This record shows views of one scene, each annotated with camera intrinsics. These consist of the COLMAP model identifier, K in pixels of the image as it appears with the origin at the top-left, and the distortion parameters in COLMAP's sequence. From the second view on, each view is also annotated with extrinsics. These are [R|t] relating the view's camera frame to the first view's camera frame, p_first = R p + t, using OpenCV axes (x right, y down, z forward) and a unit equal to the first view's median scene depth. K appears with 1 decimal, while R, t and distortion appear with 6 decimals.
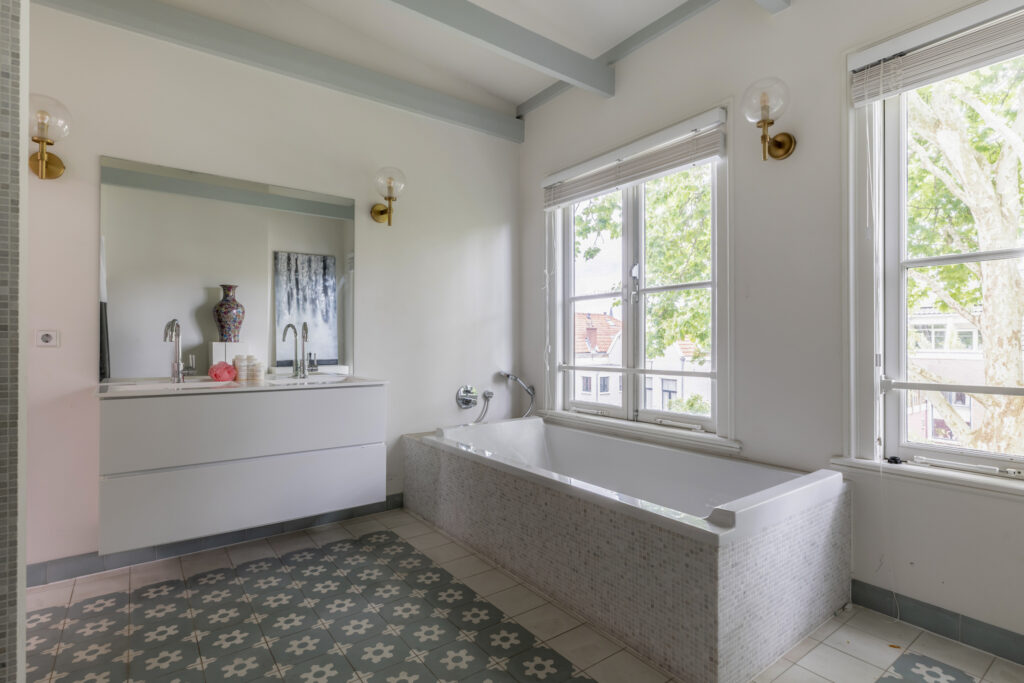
lens RADIAL K [[510.7, 0, 512.0], [0, 510.7, 341.5], [0, 0, 1]] dist [0.000988, 0.000361]
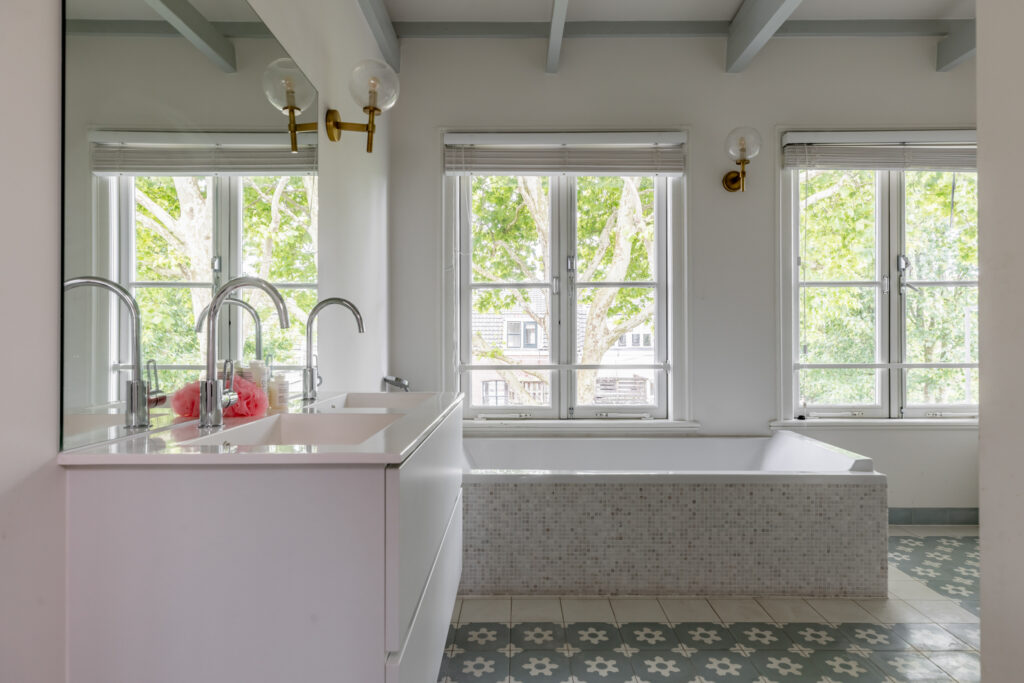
lens RADIAL K [[597.6, 0, 512.0], [0, 597.6, 341.5], [0, 0, 1]] dist [-0.000891, -0.000459]
pose [[0.599484, 0.001081, 0.800386, -1.044763], [-0.000652, 0.999999, -0.000862, 0.014639], [-0.800387, -0.000005, 0.599484, 0.592498]]
